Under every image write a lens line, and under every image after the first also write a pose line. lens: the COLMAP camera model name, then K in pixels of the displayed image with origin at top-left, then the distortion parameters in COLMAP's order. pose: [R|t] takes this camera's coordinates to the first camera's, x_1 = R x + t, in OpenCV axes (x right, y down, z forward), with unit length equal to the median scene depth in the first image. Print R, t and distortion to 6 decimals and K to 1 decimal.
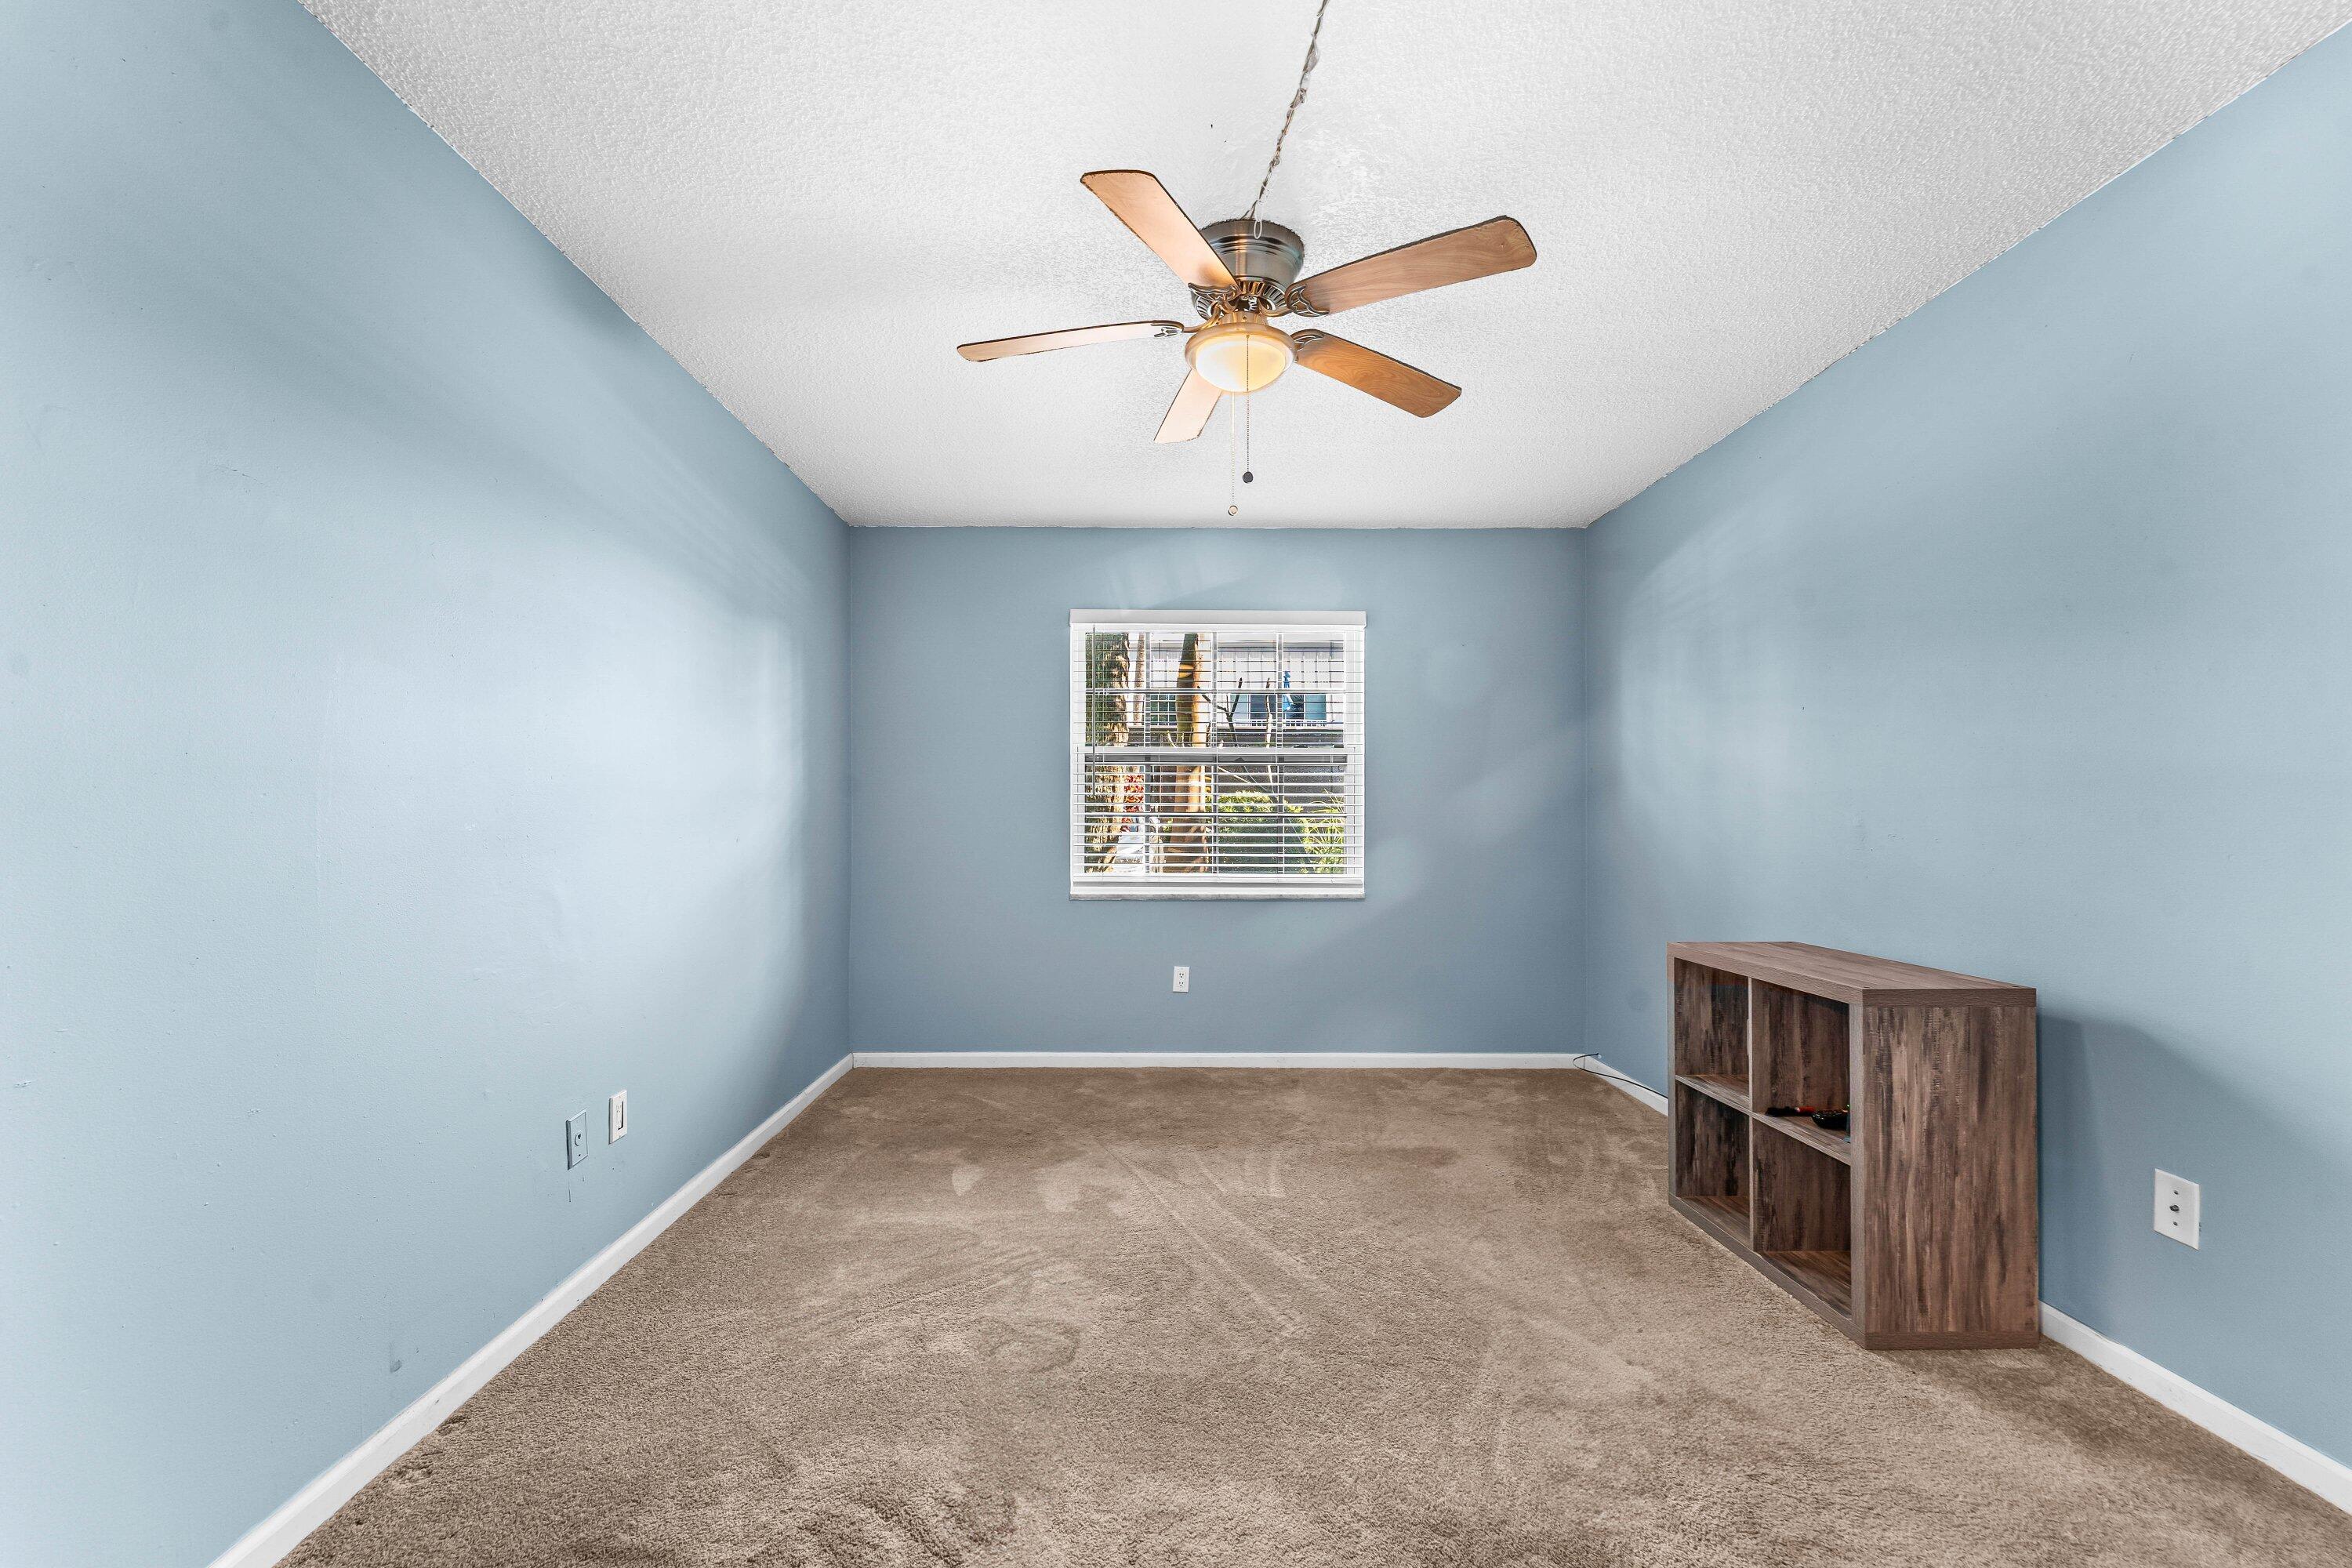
lens RADIAL K [[1006.6, 0, 1181.9], [0, 1006.6, 829.7], [0, 0, 1]] dist [0.002275, 0.000050]
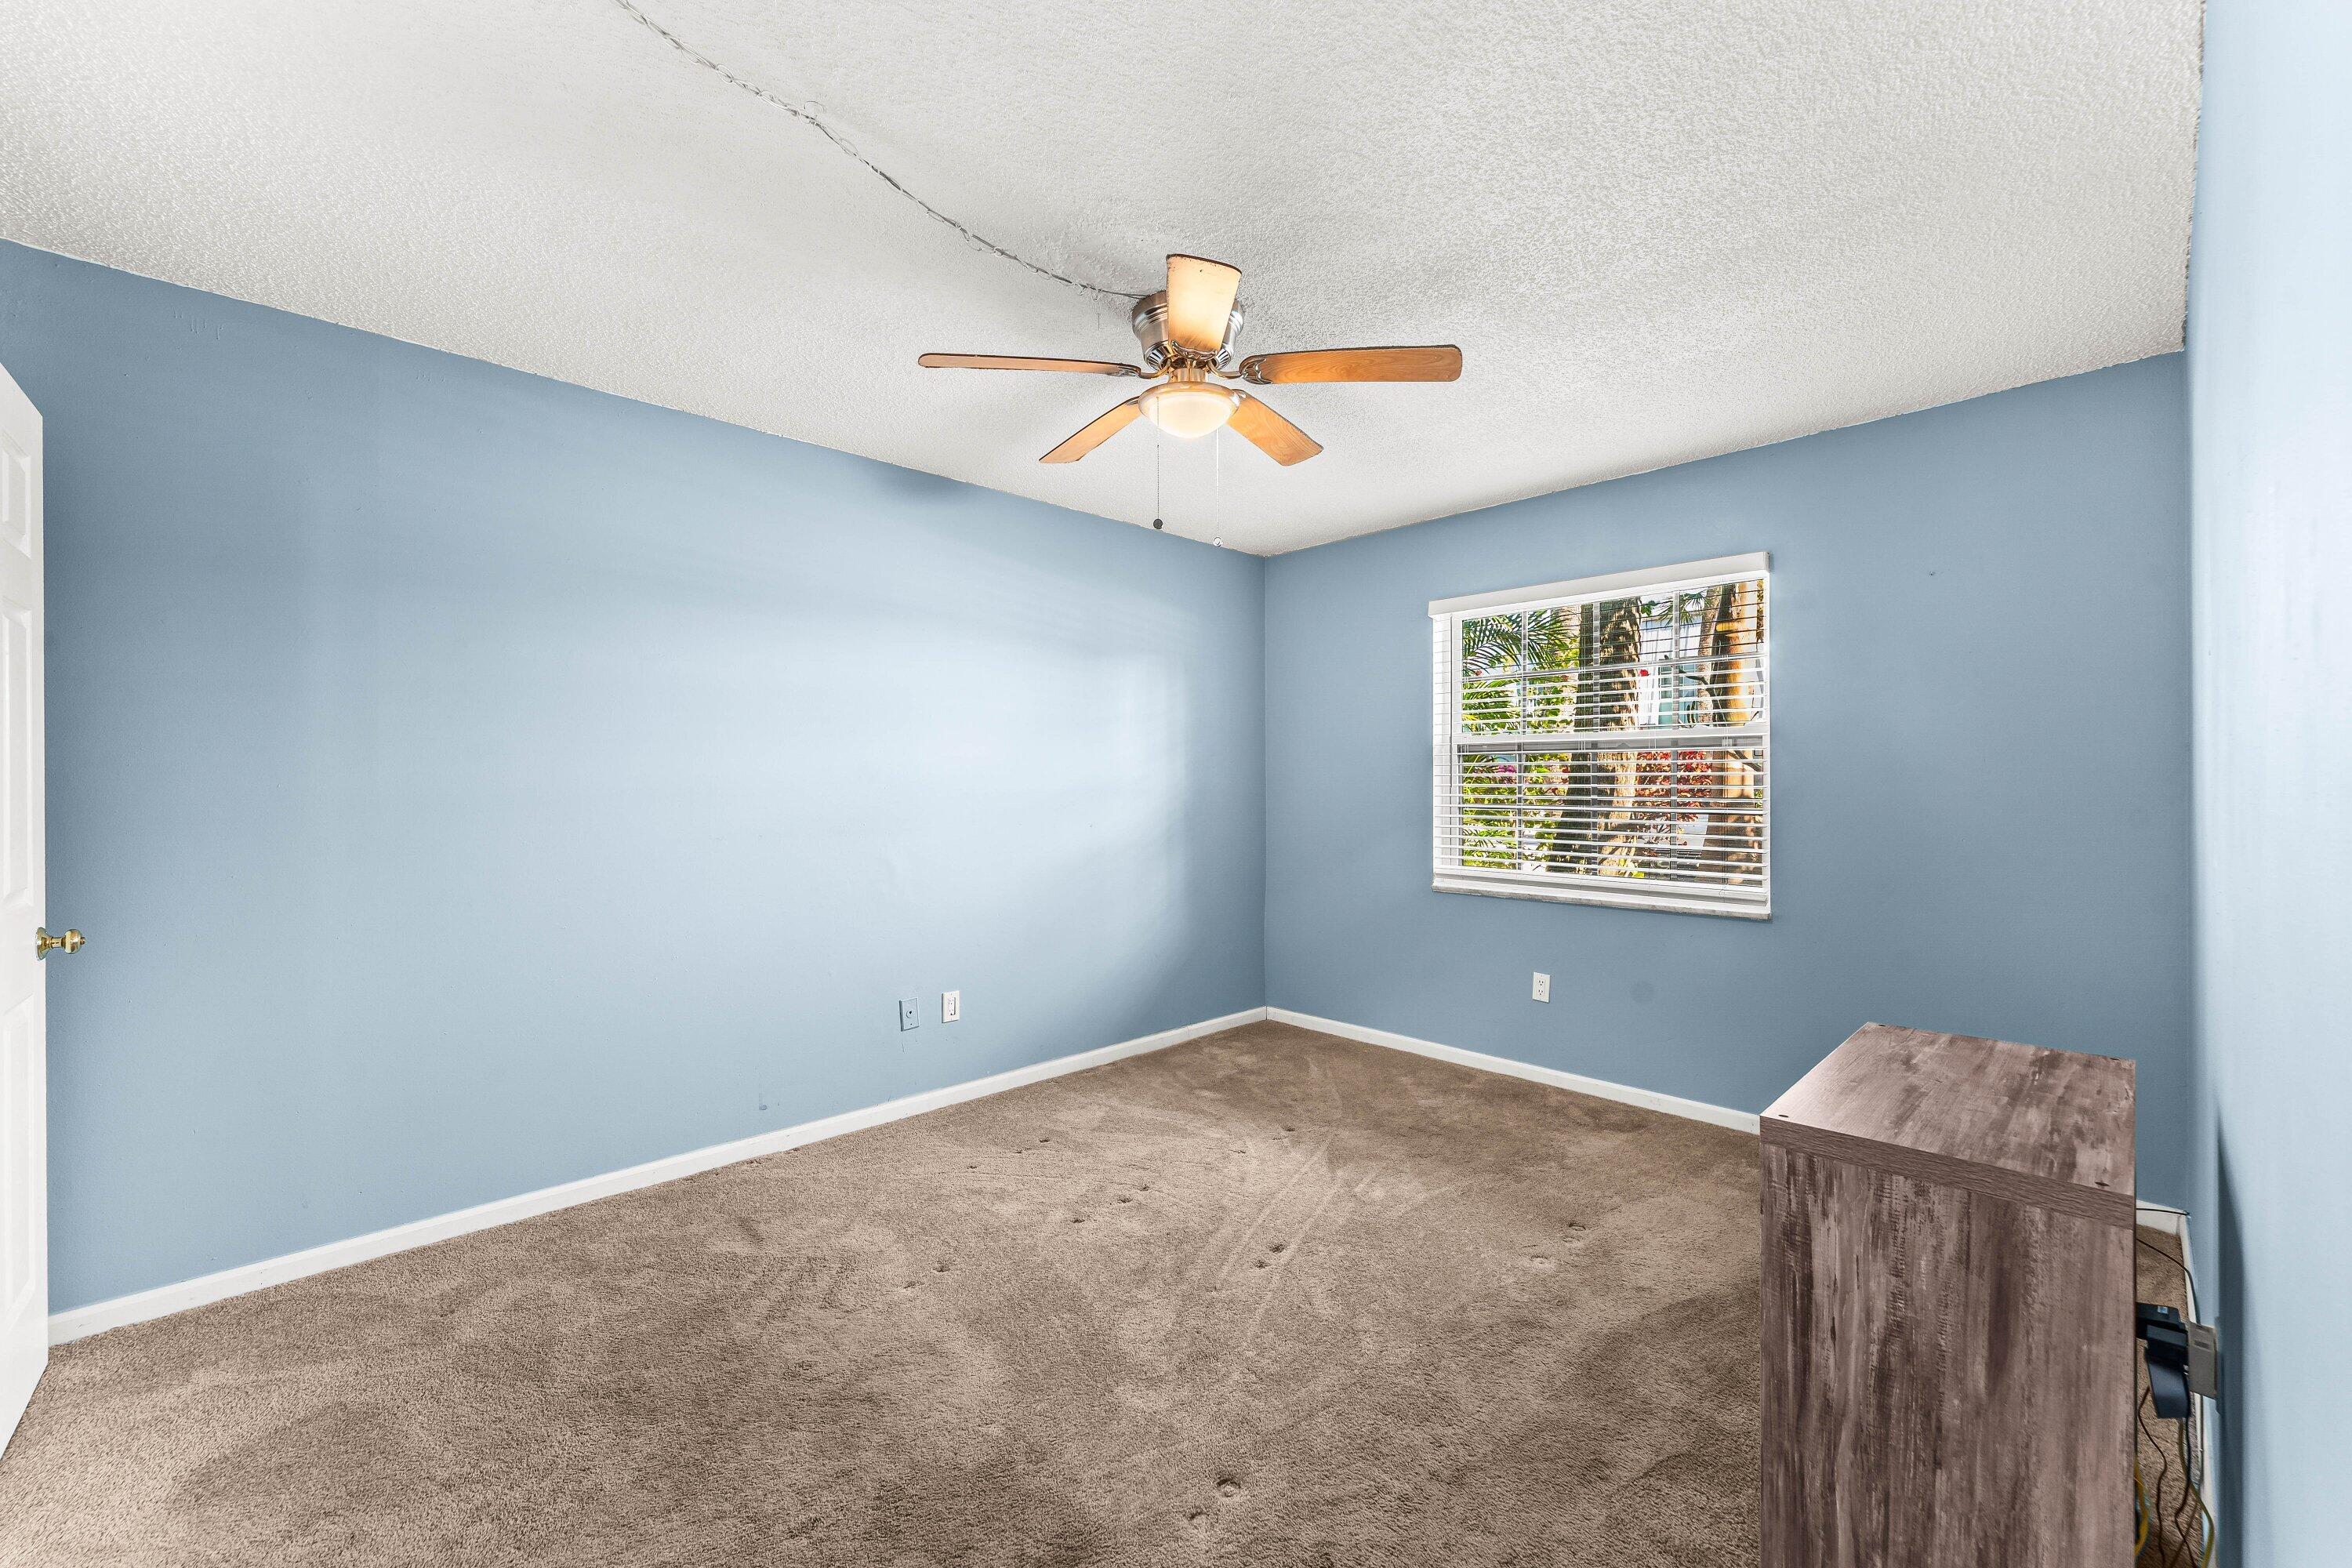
lens RADIAL K [[980.0, 0, 1106.9], [0, 980.0, 805.0], [0, 0, 1]] dist [0.000982, -0.000094]
pose [[0.655814, 0.014420, -0.754784, 0.877522], [-0.008982, 0.999896, 0.011298, -0.050193], [0.754869, -0.000630, 0.655876, 0.249512]]
